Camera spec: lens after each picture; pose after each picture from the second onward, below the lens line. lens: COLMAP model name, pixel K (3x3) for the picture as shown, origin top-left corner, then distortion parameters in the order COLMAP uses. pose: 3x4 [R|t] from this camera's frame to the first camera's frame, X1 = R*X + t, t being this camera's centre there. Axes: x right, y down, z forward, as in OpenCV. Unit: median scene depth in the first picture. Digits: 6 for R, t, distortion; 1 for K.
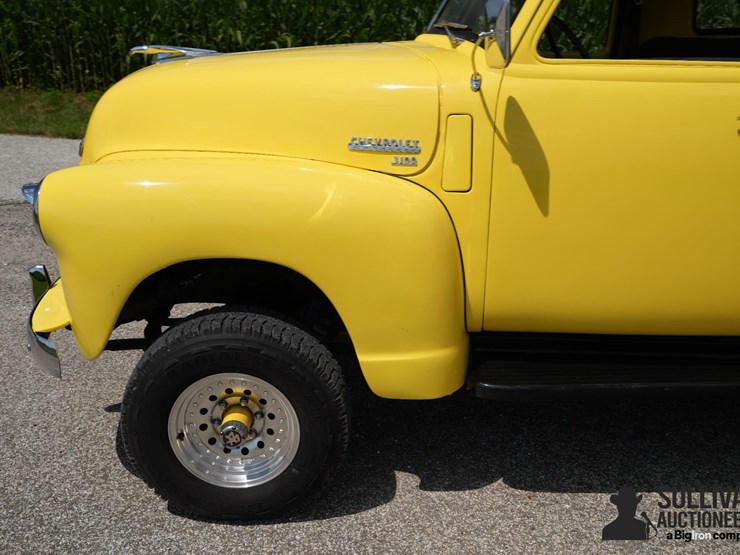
lens RADIAL K [[741.3, 0, 363.1], [0, 741.3, 279.6], [0, 0, 1]] dist [-0.003992, 0.000000]
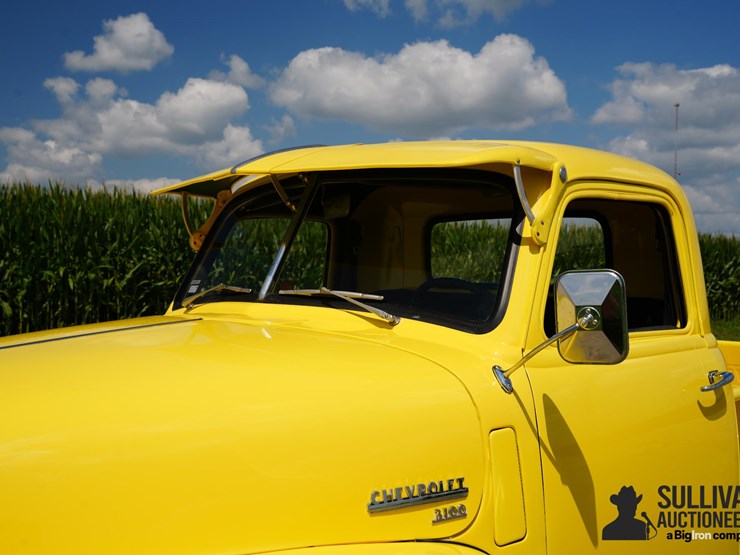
lens RADIAL K [[798.8, 0, 374.2], [0, 798.8, 276.8], [0, 0, 1]] dist [0.021293, 0.000000]
pose [[0.694811, -0.016541, 0.719002, -0.455143], [0.224755, 0.954657, -0.195231, -0.224675], [-0.683171, 0.297248, 0.667024, 0.511343]]
